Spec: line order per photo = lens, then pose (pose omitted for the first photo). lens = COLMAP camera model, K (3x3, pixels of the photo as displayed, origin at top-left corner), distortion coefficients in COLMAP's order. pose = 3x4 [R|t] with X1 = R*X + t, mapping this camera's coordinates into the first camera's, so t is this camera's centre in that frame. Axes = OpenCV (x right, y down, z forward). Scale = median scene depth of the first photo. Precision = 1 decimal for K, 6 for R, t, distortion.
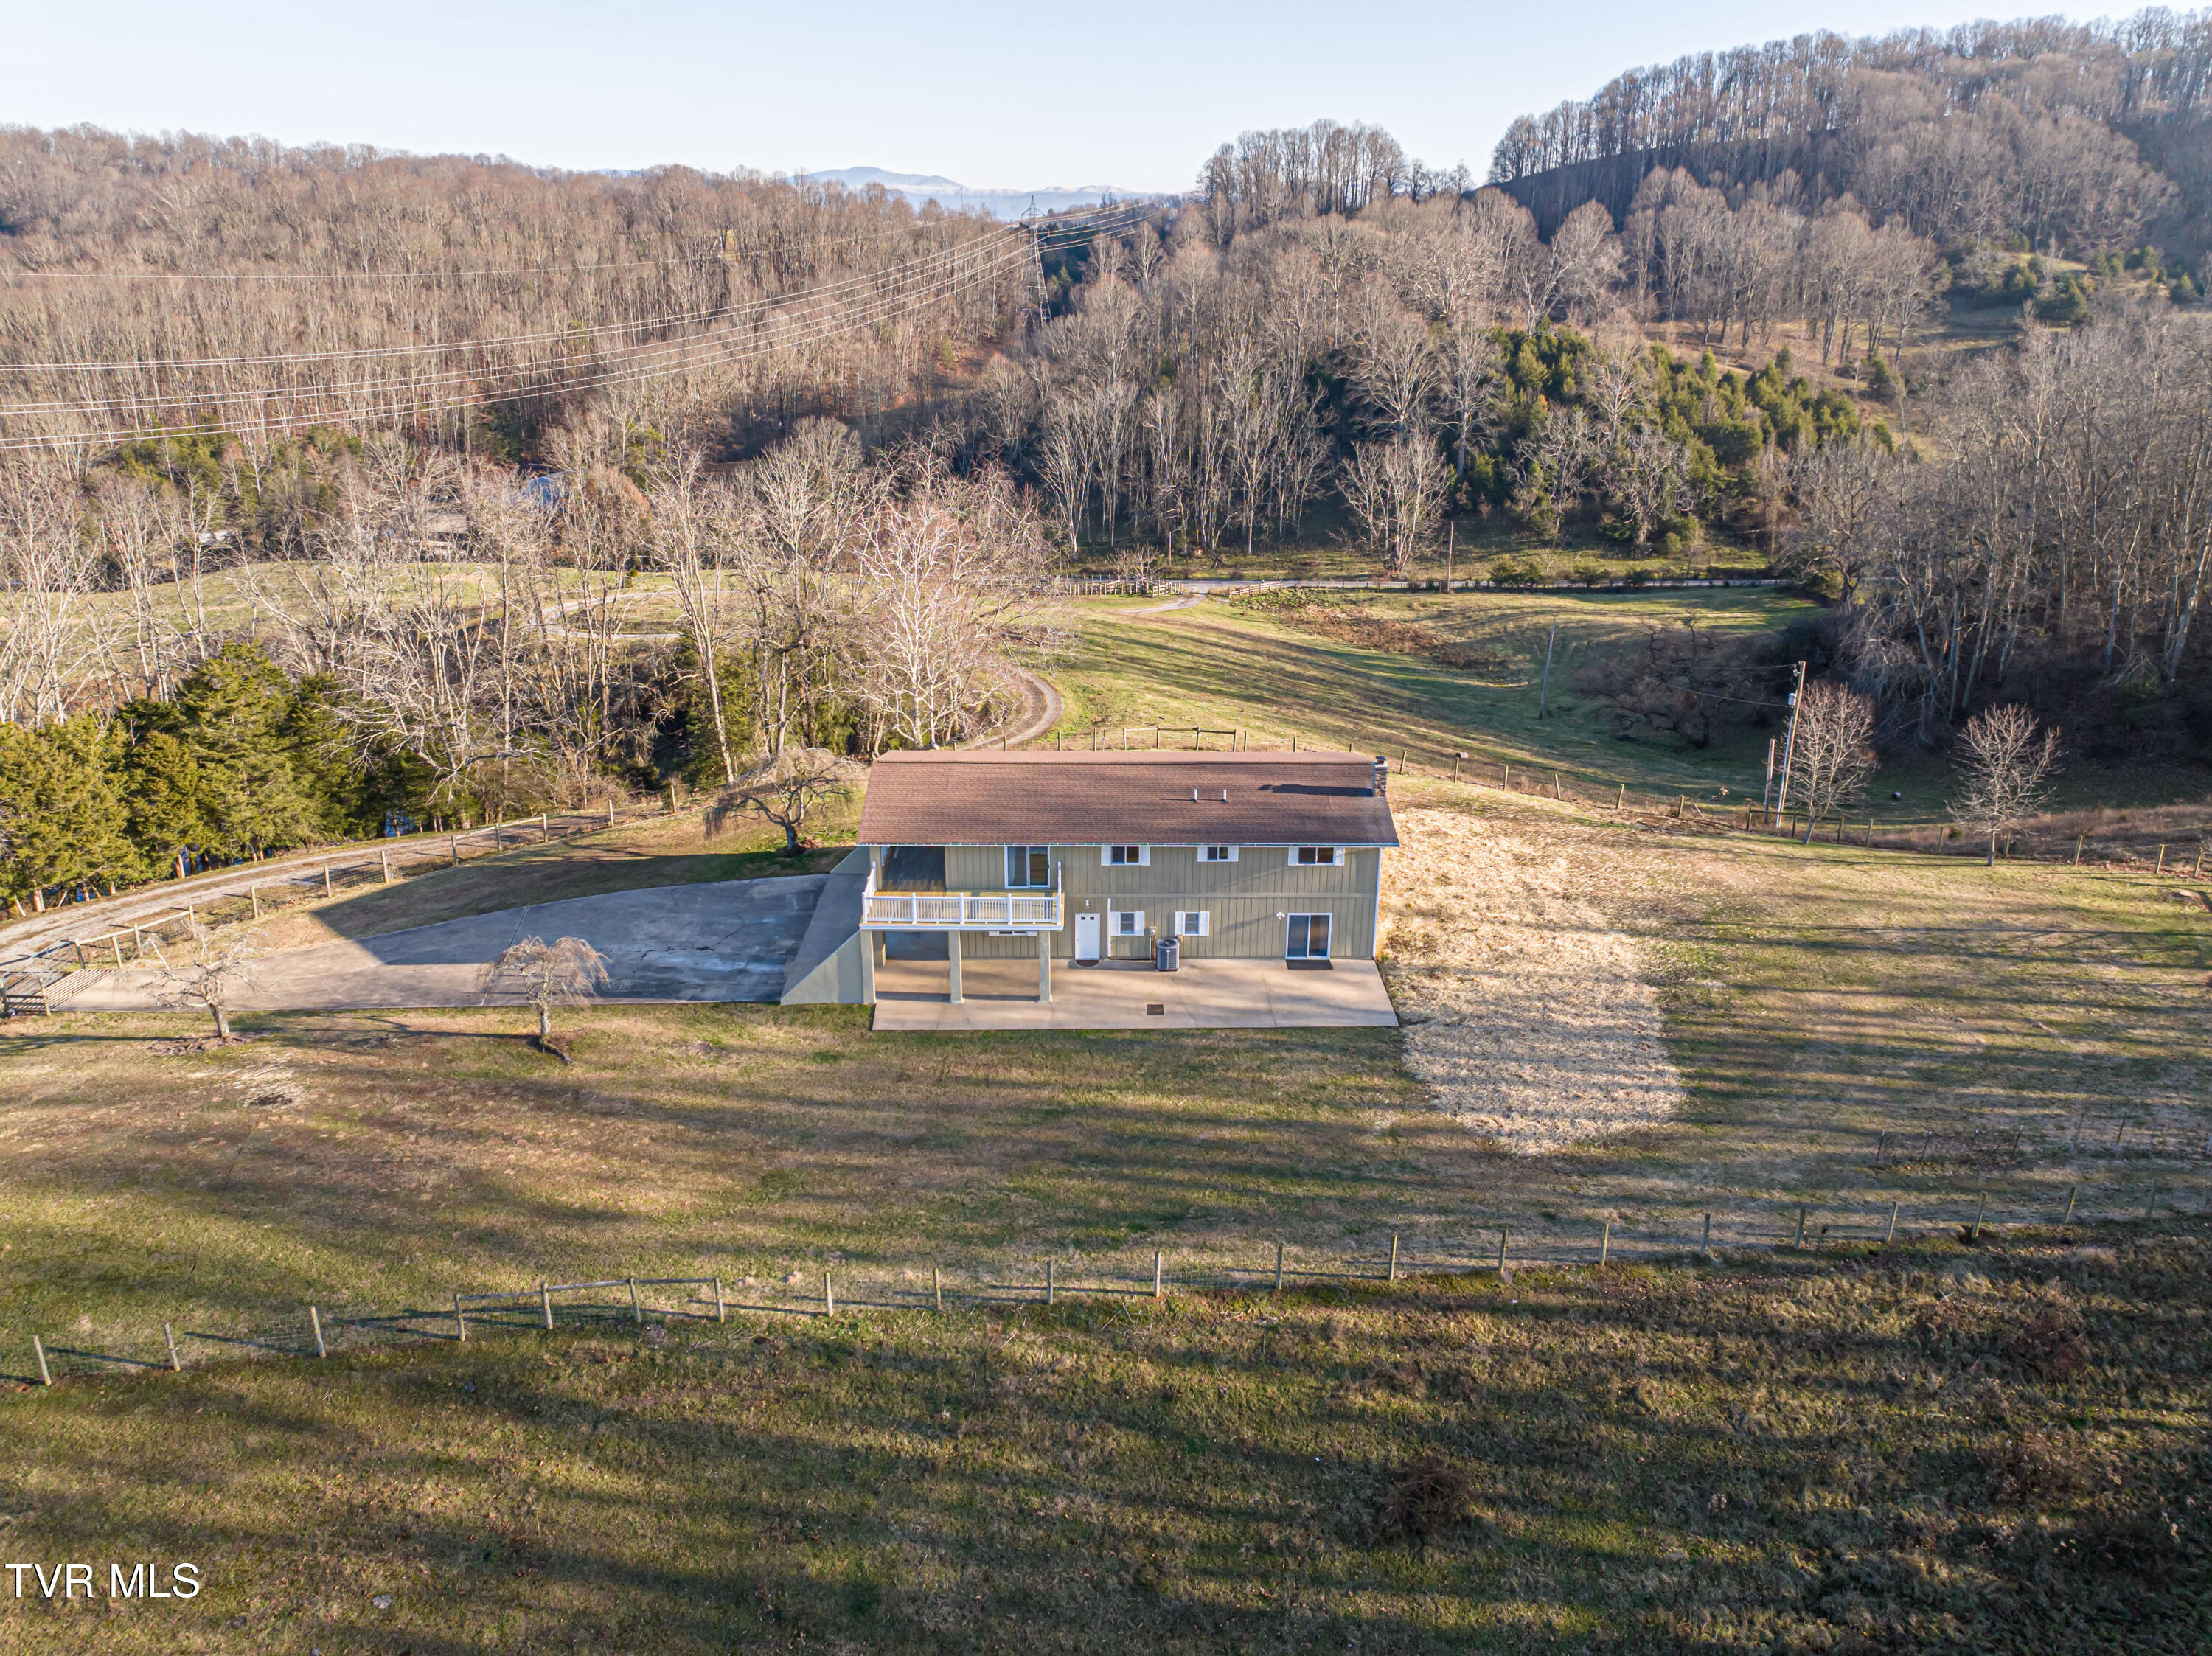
lens RADIAL K [[1532.0, 0, 1107.0], [0, 1532.0, 820.6], [0, 0, 1]] dist [-0.032301, 0.004220]
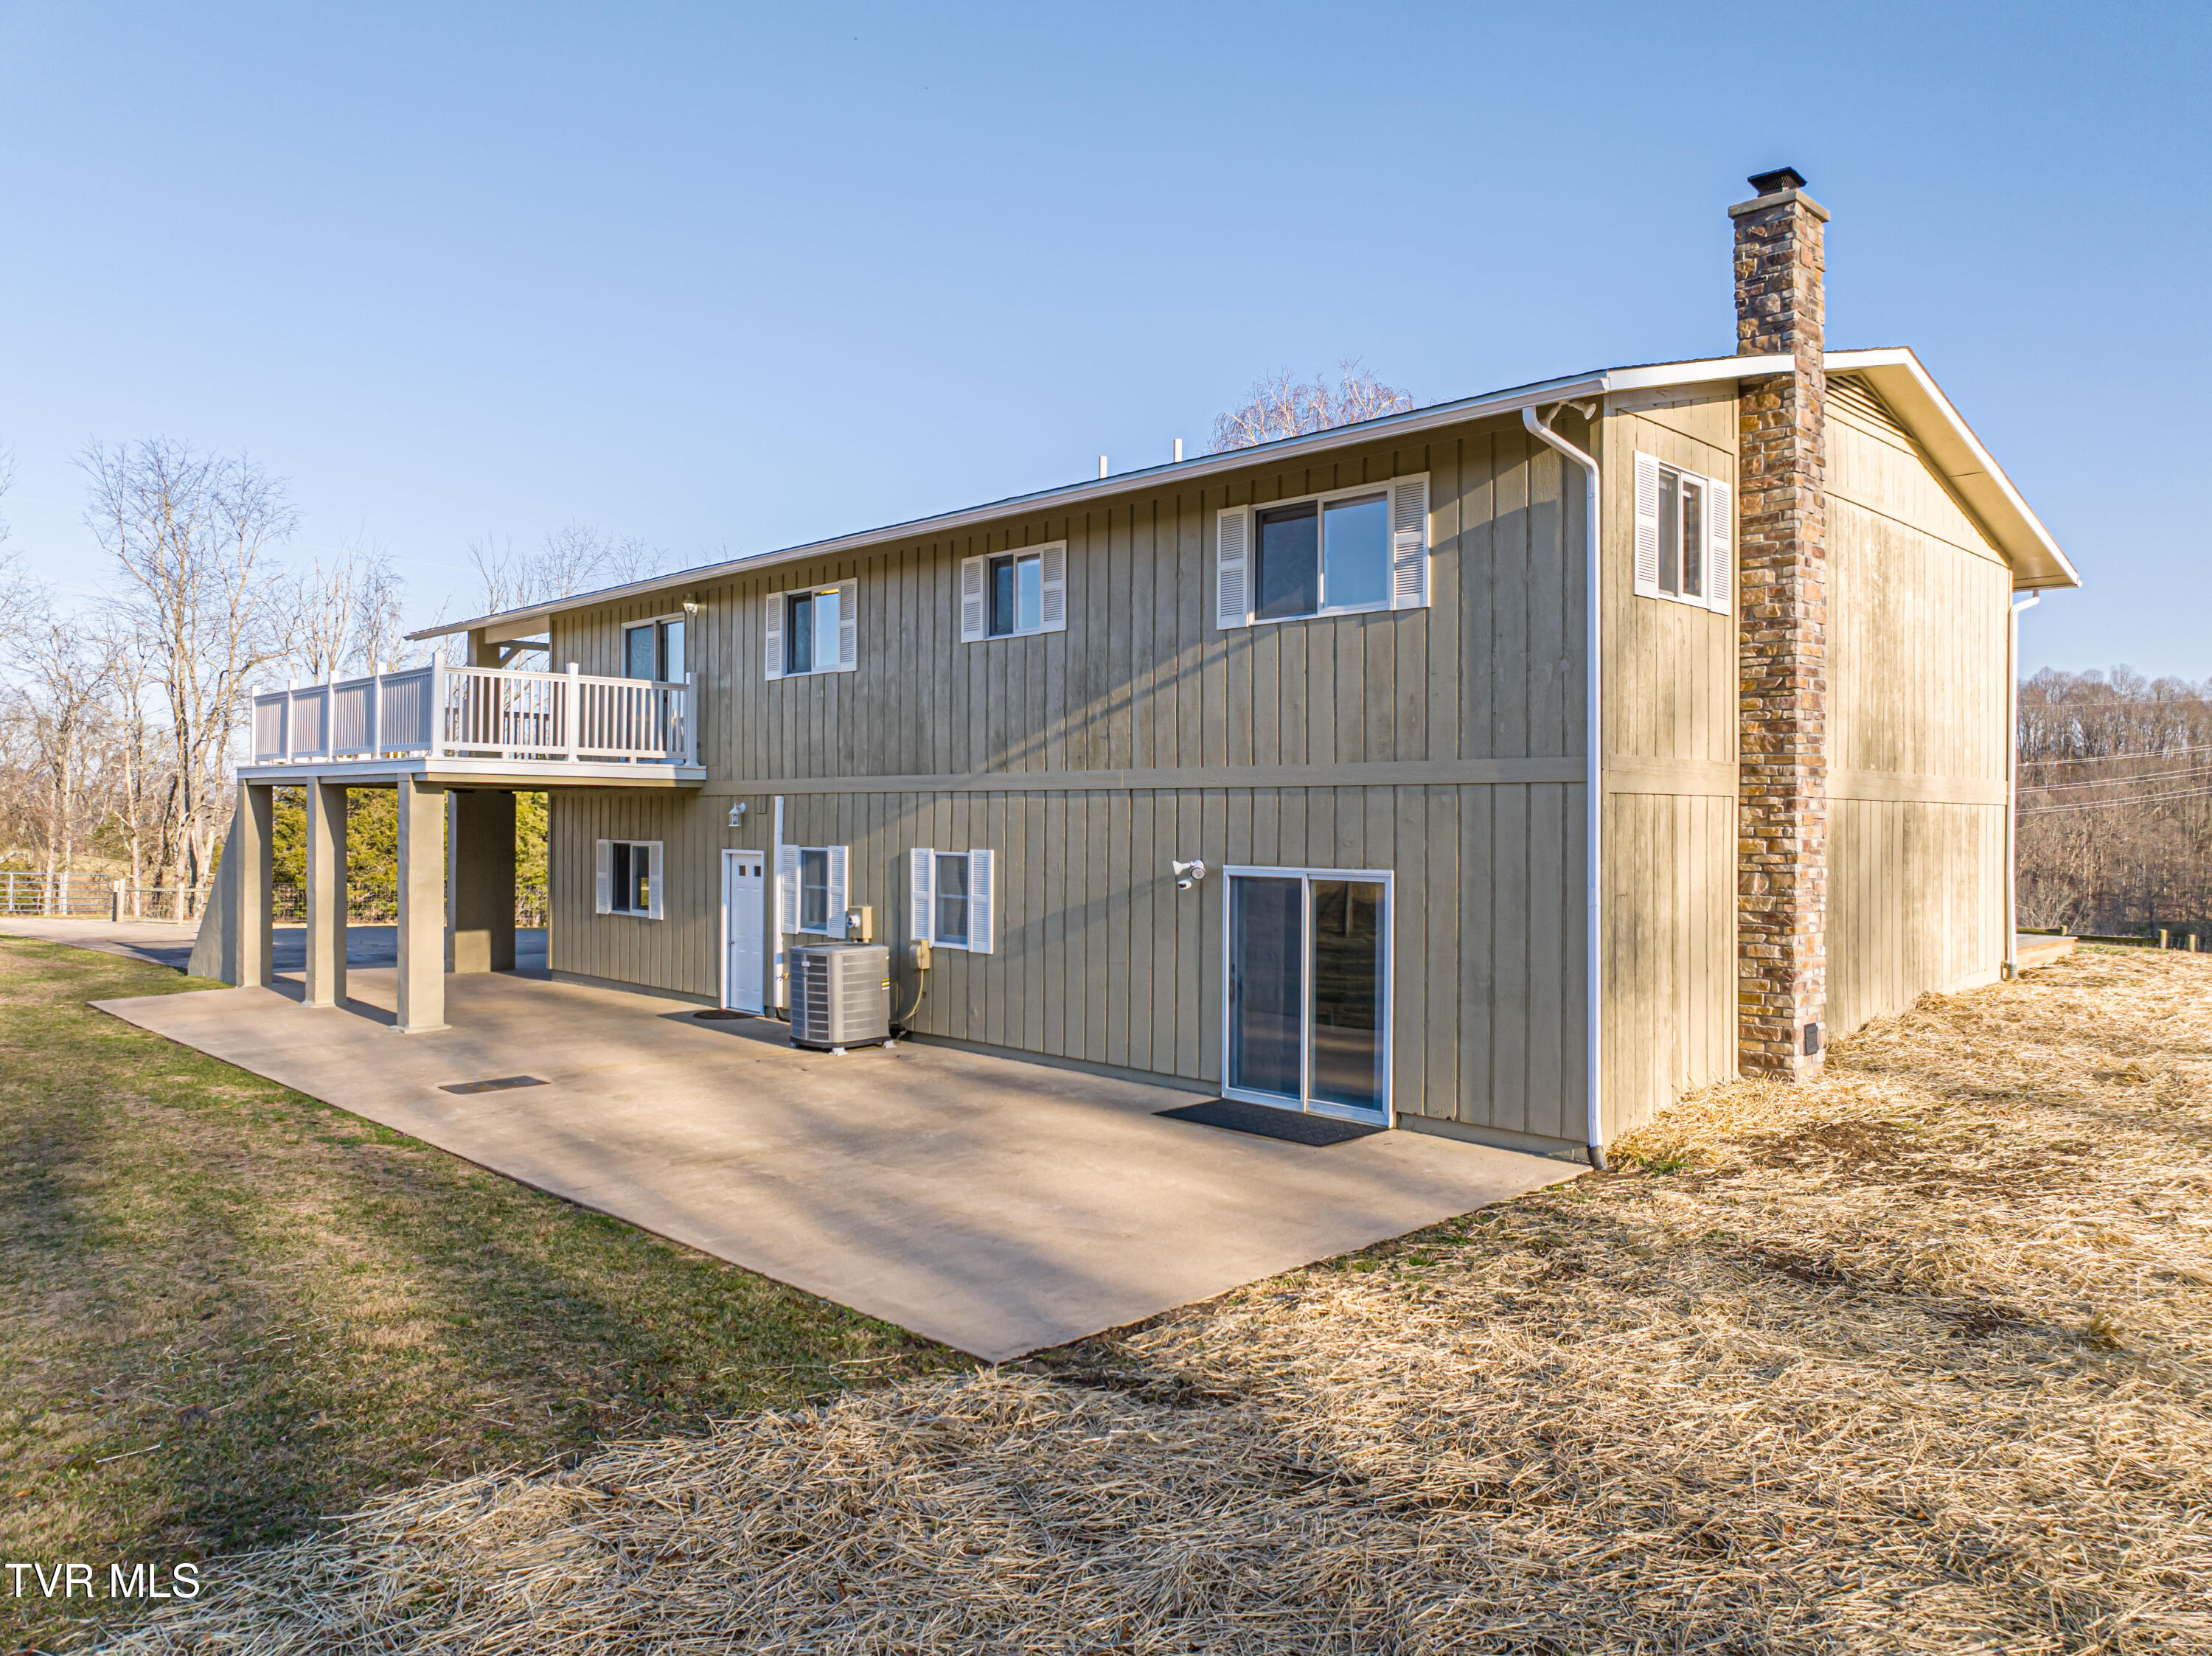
lens RADIAL K [[1532.0, 0, 1107.0], [0, 1532.0, 820.6], [0, 0, 1]] dist [-0.032301, 0.004220]
pose [[0.683498, -0.002765, -0.729947, 0.265823], [-0.258770, 0.934131, -0.245842, 0.112315], [0.682546, 0.356921, 0.637761, 0.844230]]
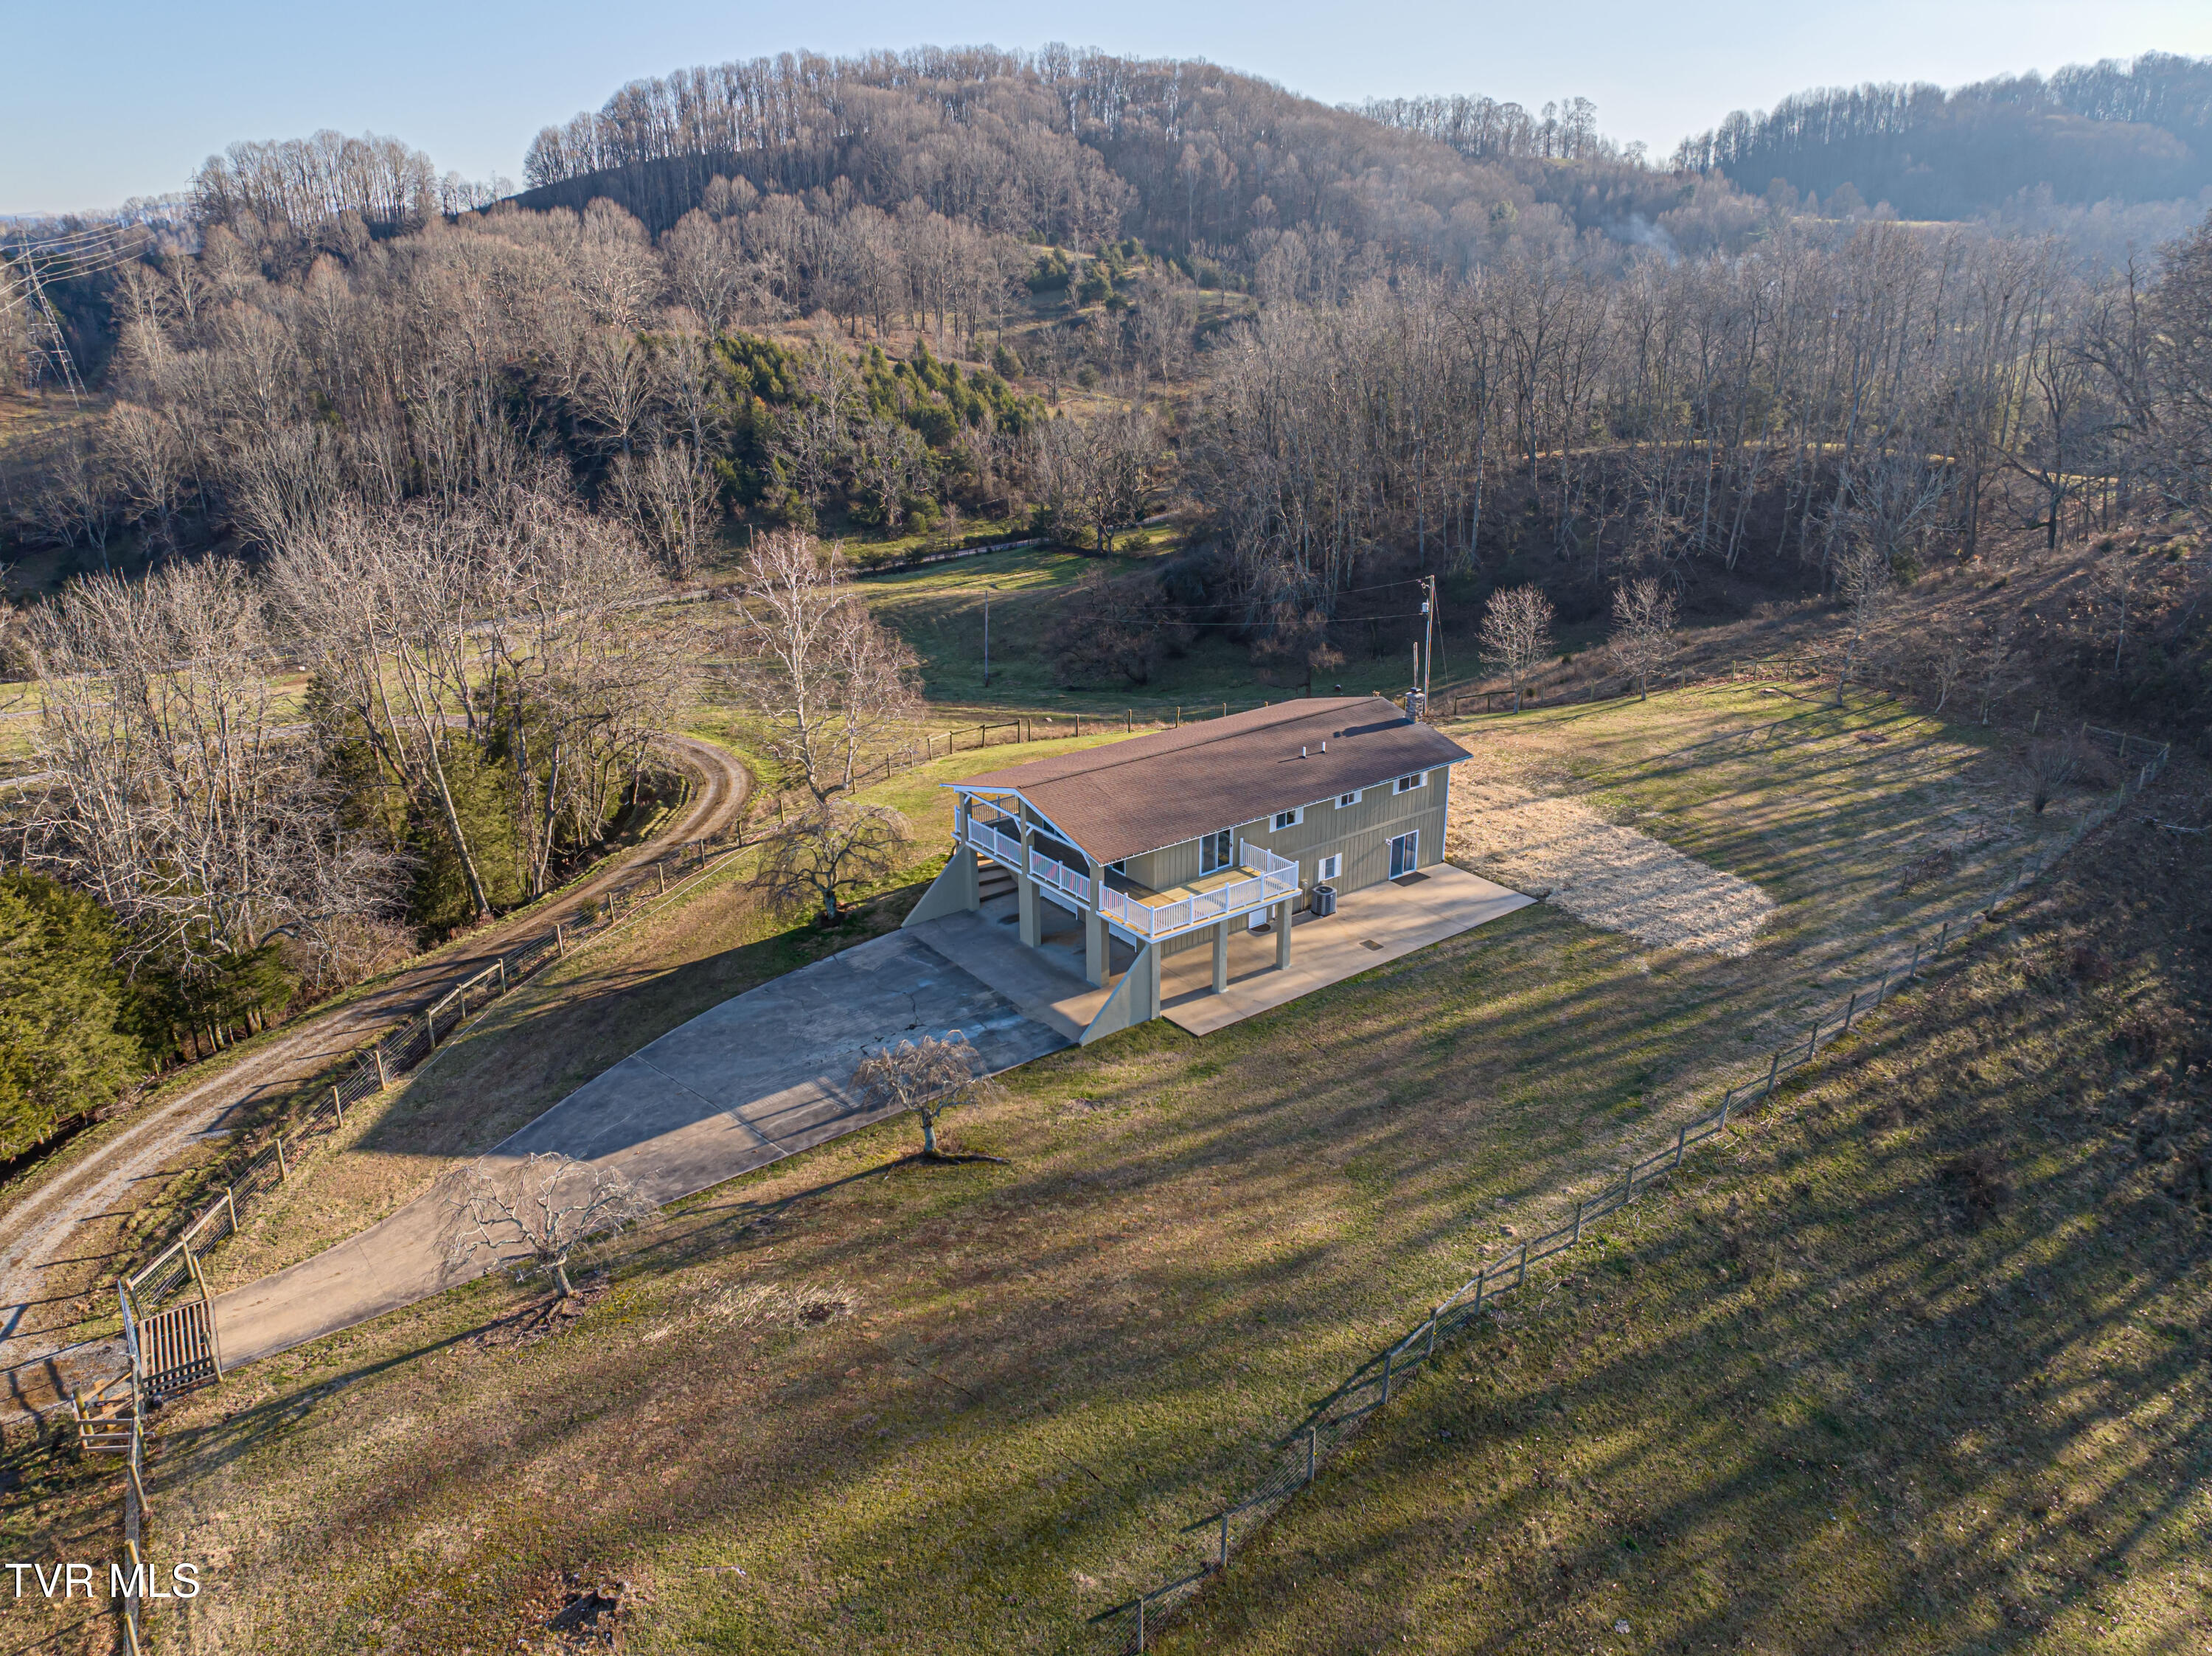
lens RADIAL K [[1503.4, 0, 1084.2], [0, 1503.4, 836.4], [0, 0, 1]] dist [-0.037036, 0.008485]
pose [[0.817845, -0.227066, 0.528744, -0.644798], [0.221725, 0.972254, 0.074570, -0.072730], [-0.531005, 0.056249, 0.845499, 0.189696]]
